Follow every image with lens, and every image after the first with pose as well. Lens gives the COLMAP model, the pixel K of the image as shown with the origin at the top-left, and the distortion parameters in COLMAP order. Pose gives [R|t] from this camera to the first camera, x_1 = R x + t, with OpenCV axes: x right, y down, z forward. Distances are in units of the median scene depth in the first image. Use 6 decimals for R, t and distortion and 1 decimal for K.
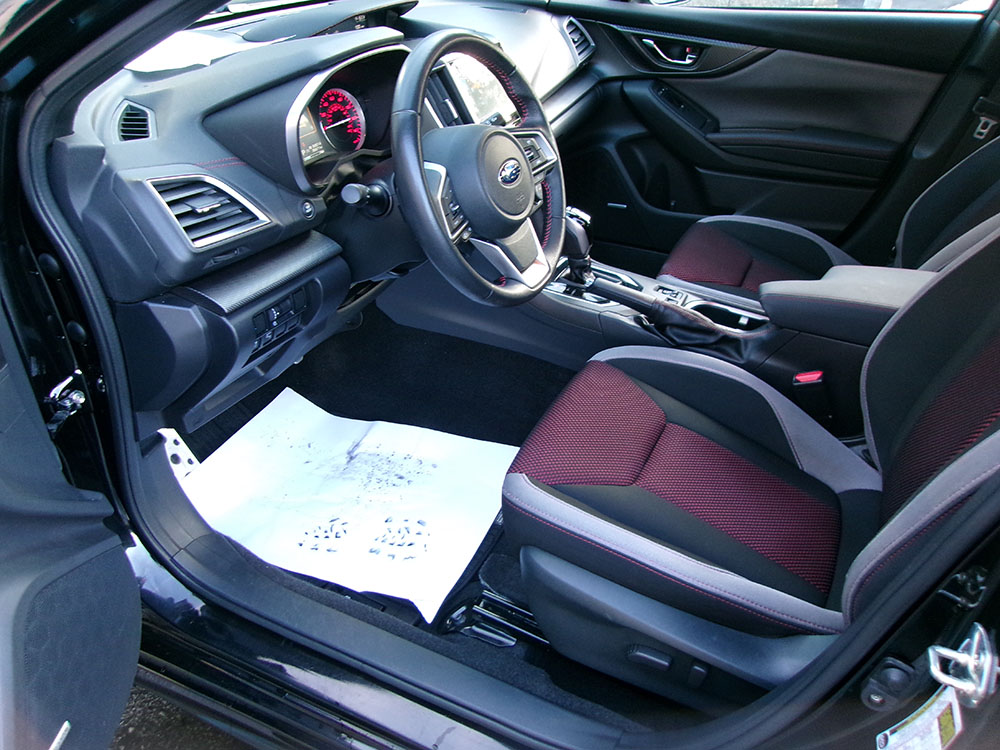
lens RADIAL K [[779.3, 0, 496.9], [0, 779.3, 376.9], [0, 0, 1]] dist [-0.006586, 0.028061]
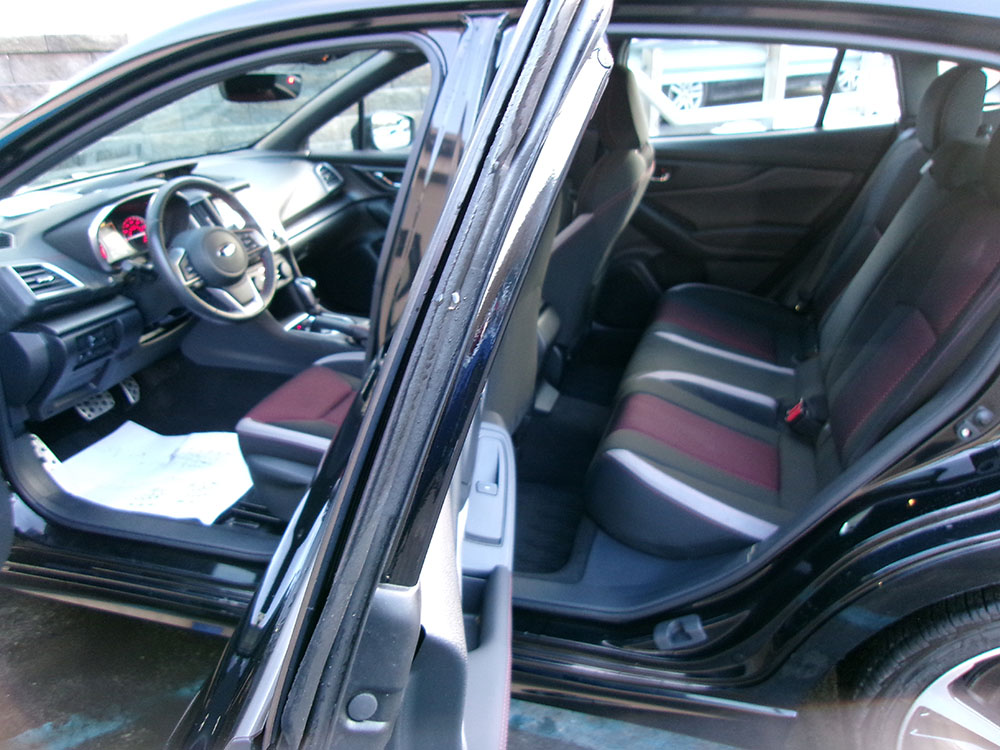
lens RADIAL K [[779.3, 0, 500.2], [0, 779.3, 375.3], [0, 0, 1]] dist [-0.006586, 0.028061]
pose [[0.988651, -0.108924, 0.103461, 0.400728], [0.124275, 0.979927, -0.155880, 0.358163], [-0.084405, 0.166969, 0.982343, -0.725340]]
